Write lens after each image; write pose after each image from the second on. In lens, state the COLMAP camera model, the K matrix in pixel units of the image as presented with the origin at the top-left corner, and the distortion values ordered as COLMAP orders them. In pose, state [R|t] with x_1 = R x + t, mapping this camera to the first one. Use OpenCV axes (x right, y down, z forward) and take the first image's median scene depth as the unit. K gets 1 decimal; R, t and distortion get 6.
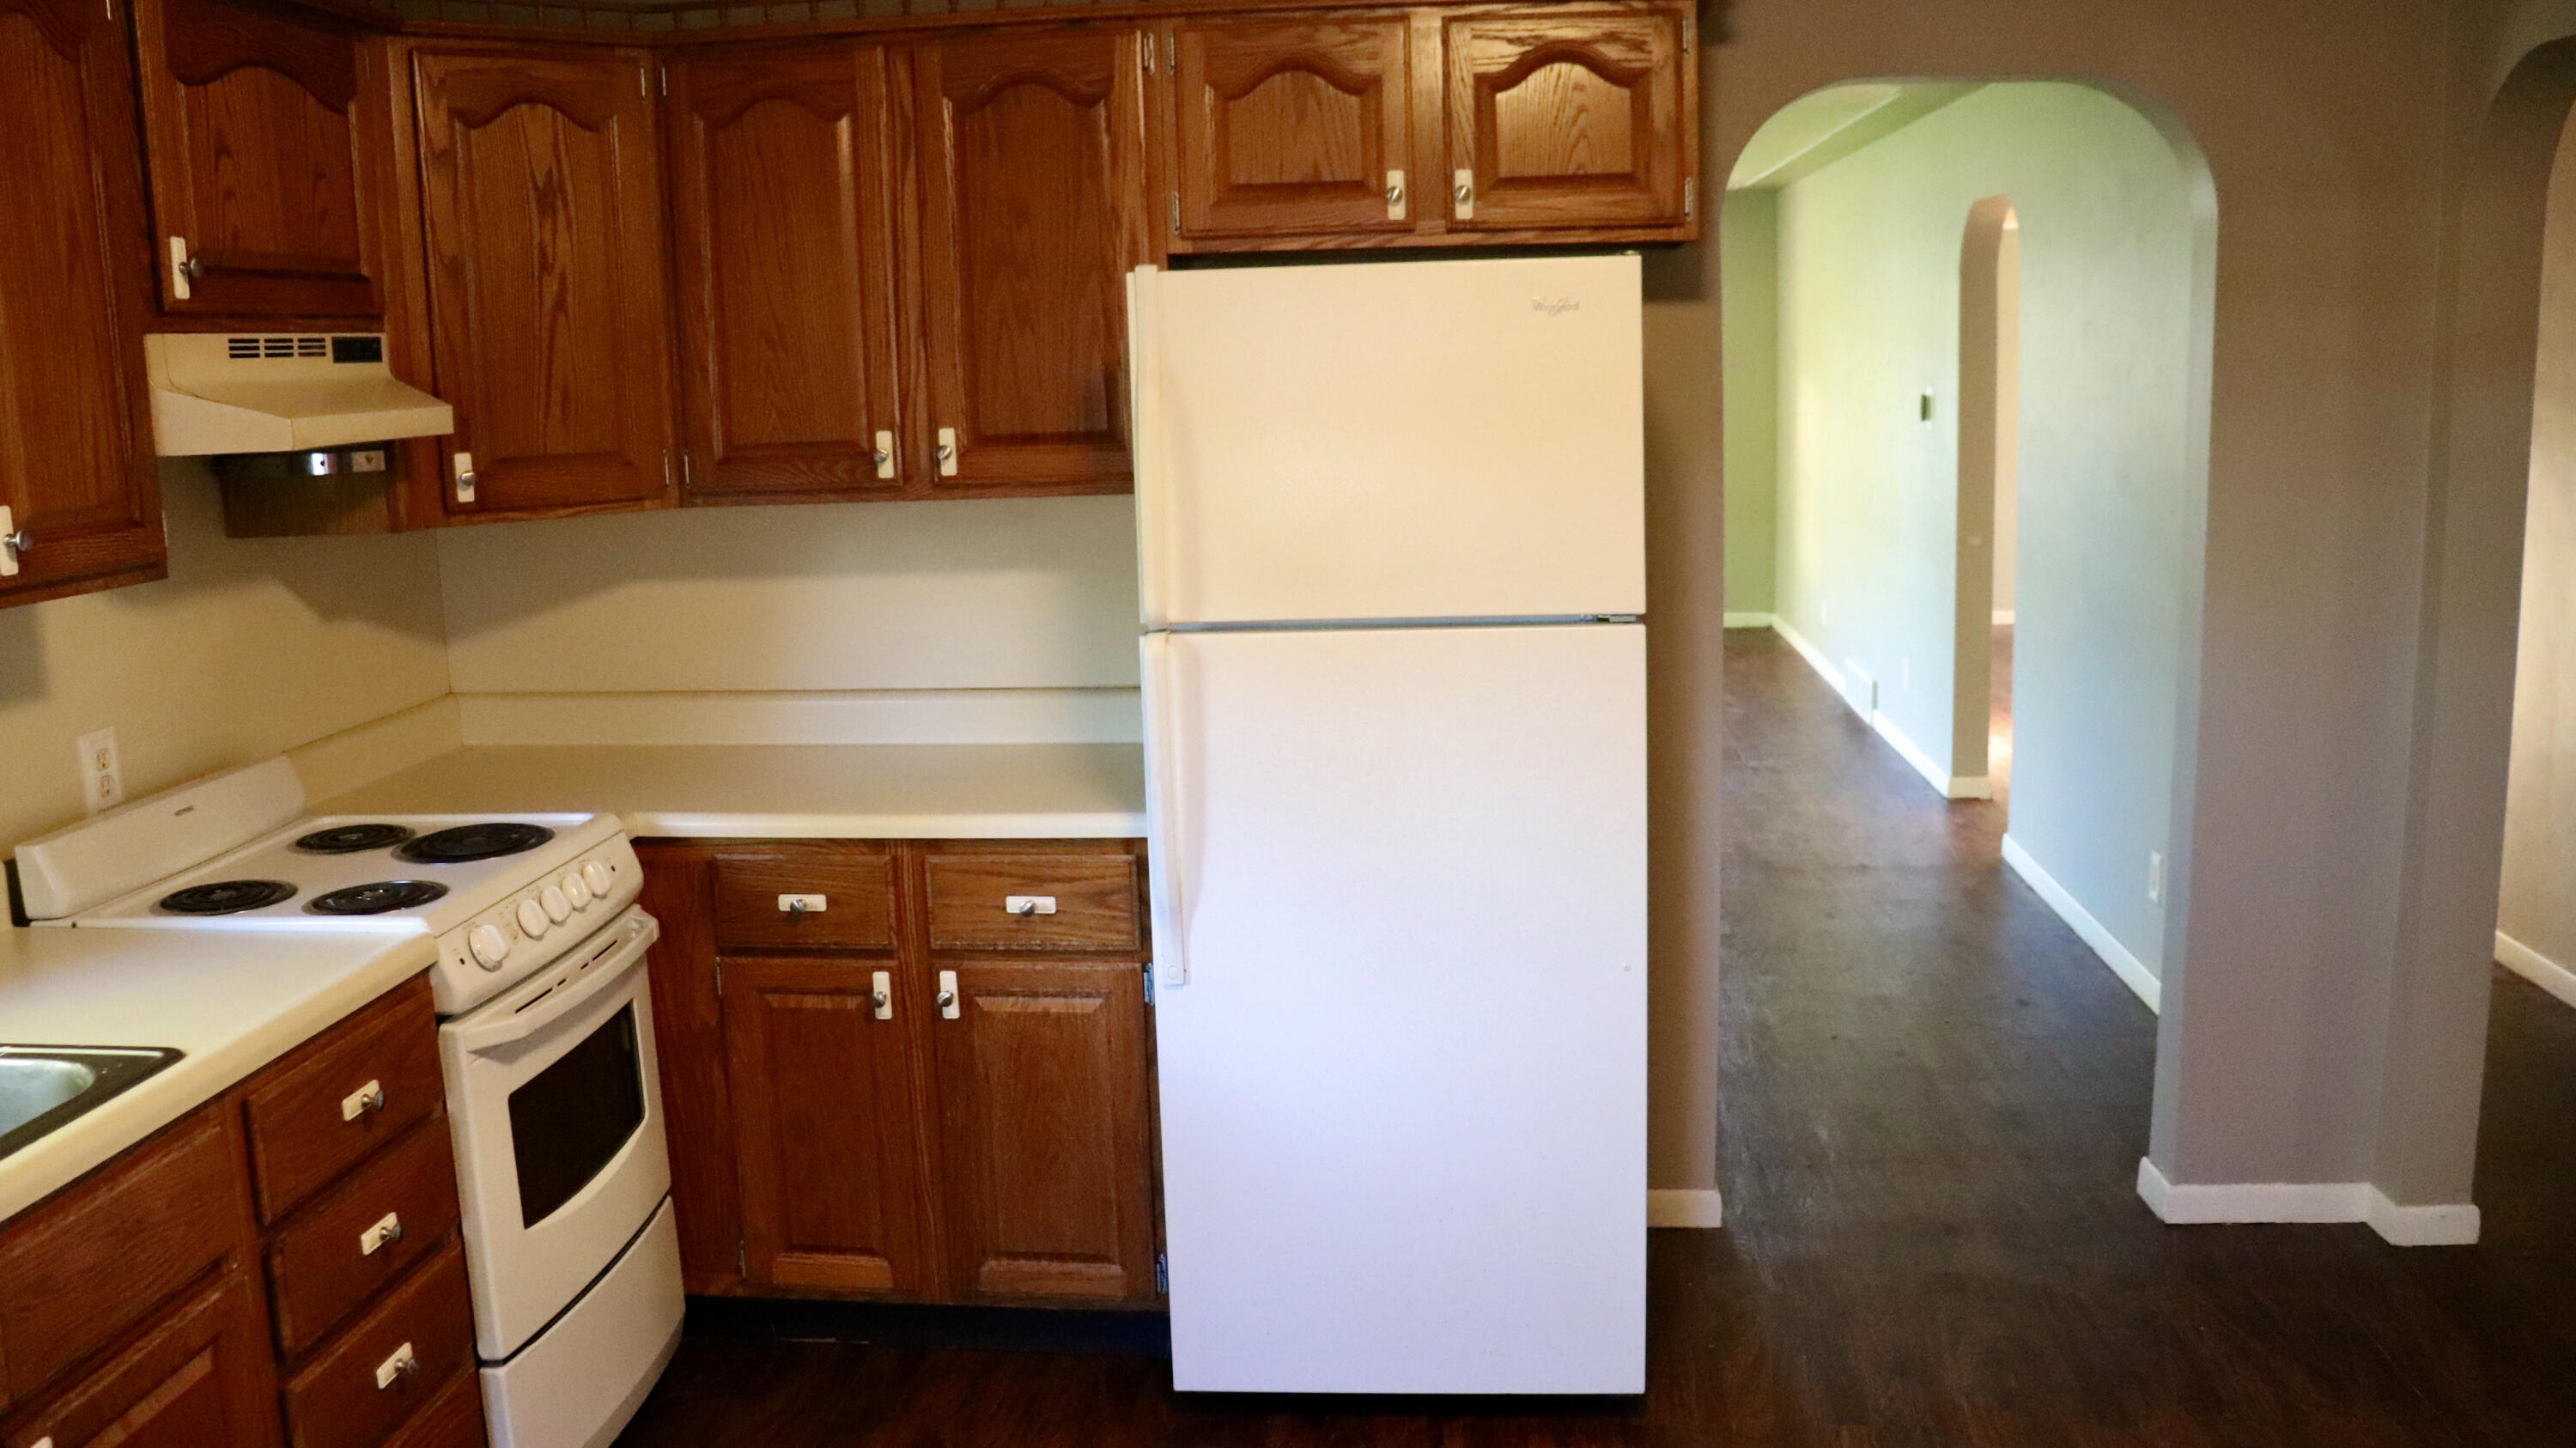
lens RADIAL K [[2121.1, 0, 1288.0], [0, 2121.1, 724.0], [0, 0, 1]] dist [-0.176960, 0.154731]
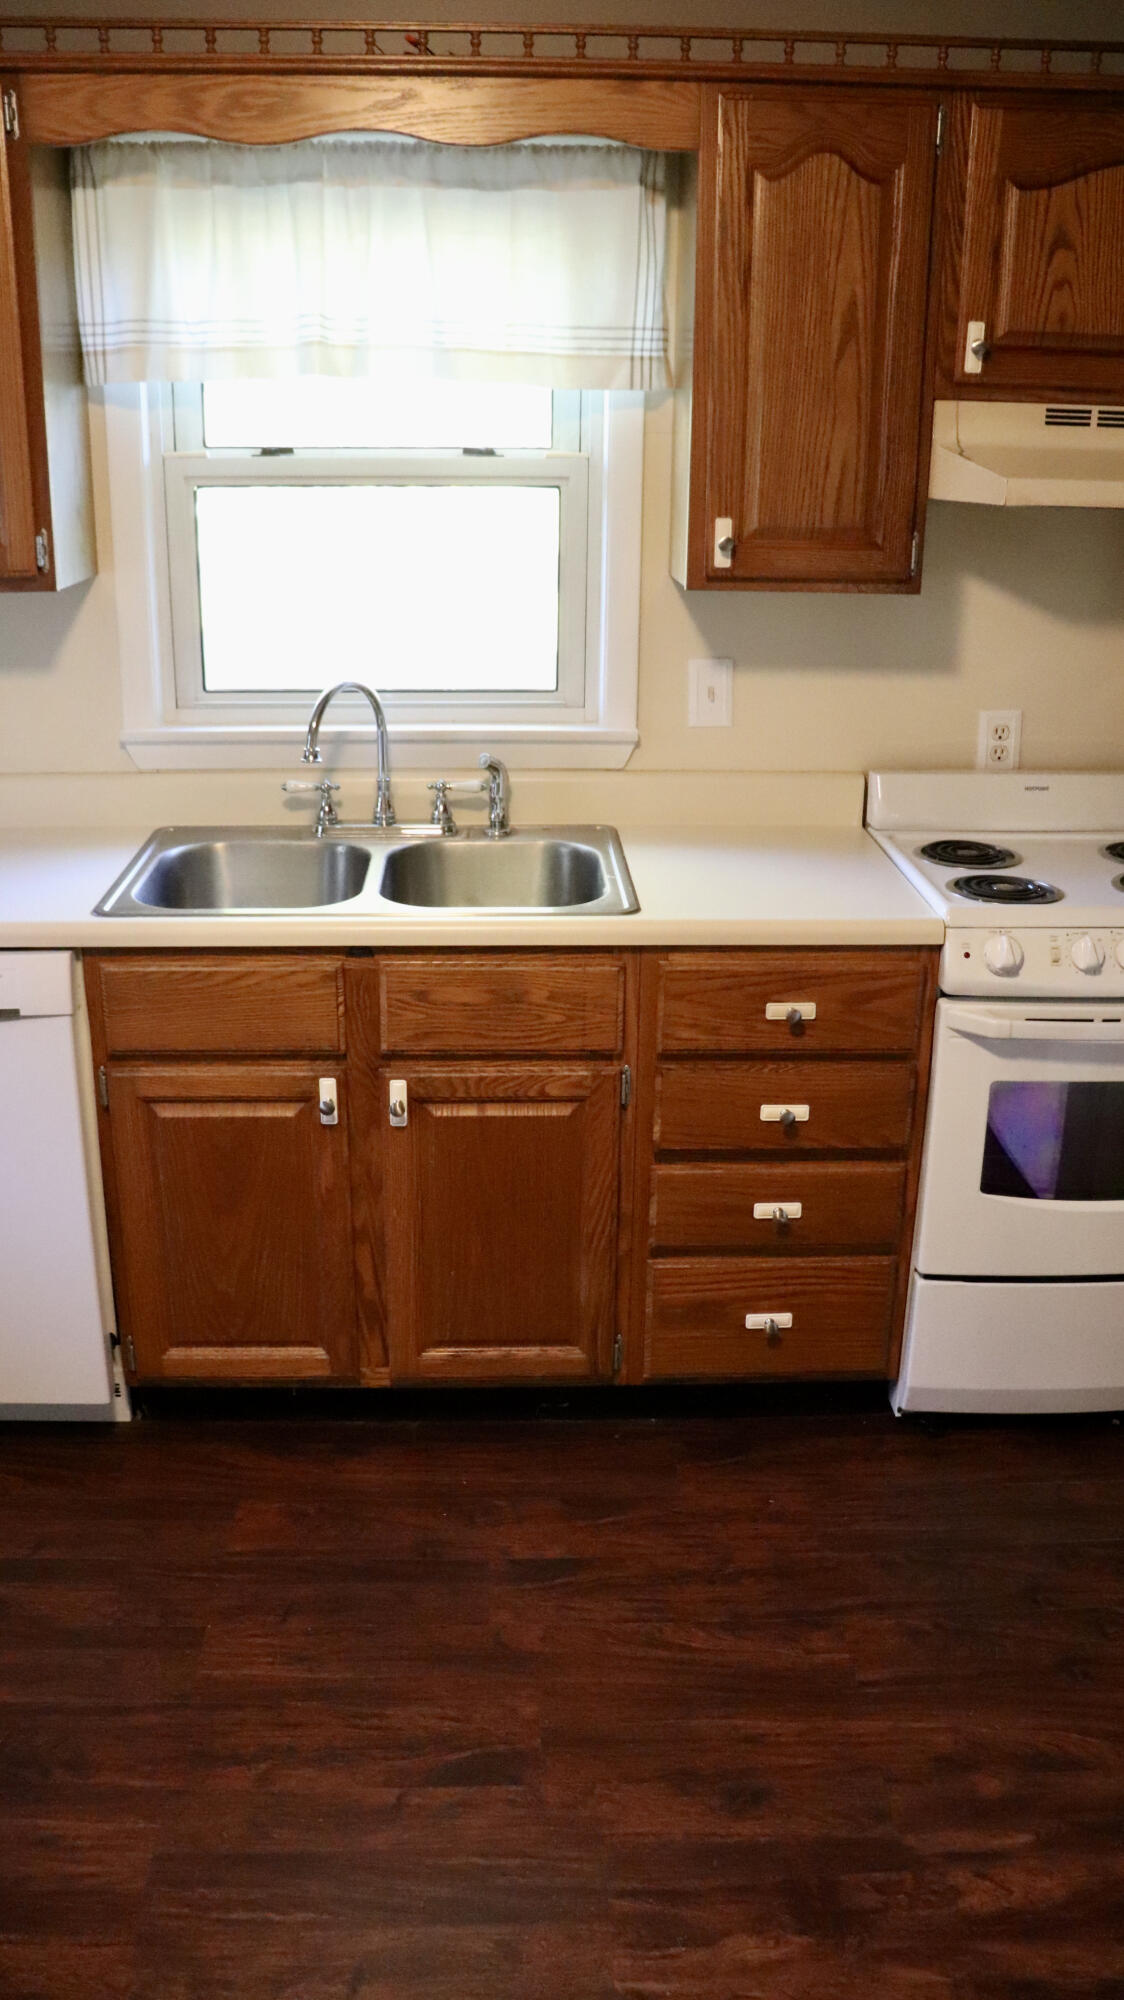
lens RADIAL K [[1646.7, 0, 562.0], [0, 1646.7, 1000.0], [0, 0, 1]] dist [-0.176960, 0.154731]
pose [[0.134226, 0.360517, -0.923045, 0.359229], [-0.189066, 0.923680, 0.333271, -0.105116], [0.972747, 0.129783, 0.192143, 0.490157]]
